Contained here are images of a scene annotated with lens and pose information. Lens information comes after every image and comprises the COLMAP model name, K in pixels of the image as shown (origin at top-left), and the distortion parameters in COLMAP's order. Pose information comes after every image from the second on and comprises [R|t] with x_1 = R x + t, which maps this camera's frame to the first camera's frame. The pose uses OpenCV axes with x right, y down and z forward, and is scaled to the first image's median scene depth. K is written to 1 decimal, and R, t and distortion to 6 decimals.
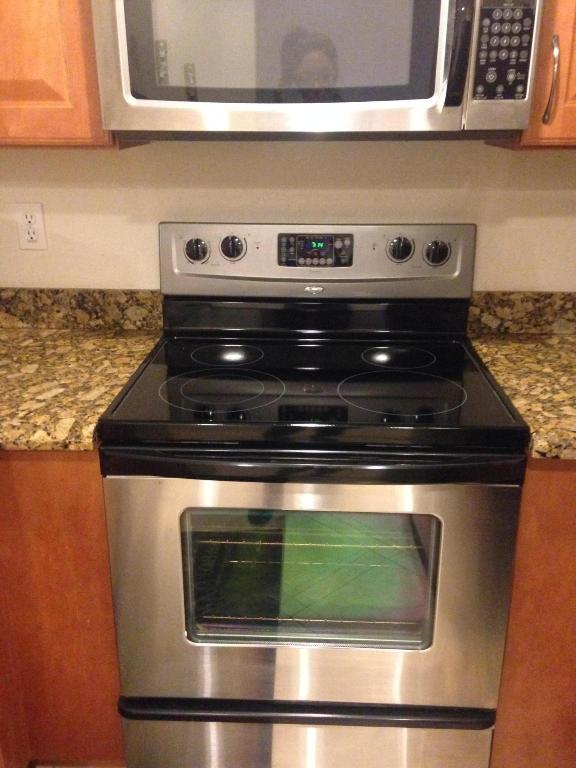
lens RADIAL K [[694.5, 0, 288.0], [0, 694.5, 384.0], [0, 0, 1]] dist [0.166448, -0.246766]
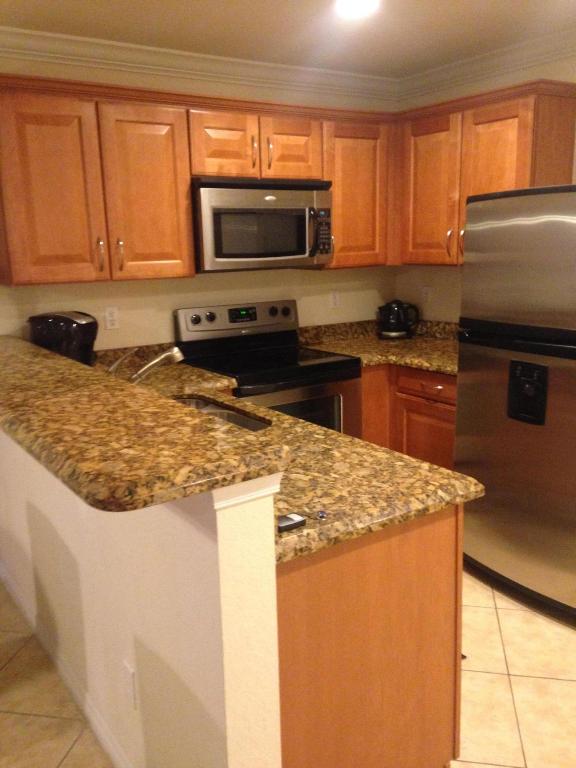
lens RADIAL K [[694.5, 0, 288.0], [0, 694.5, 384.0], [0, 0, 1]] dist [0.166448, -0.246766]
pose [[0.803870, -0.148263, 0.576031, -1.163858], [0.222028, 0.973232, -0.059349, 0.190535], [-0.551813, 0.175603, 0.815271, -0.869436]]
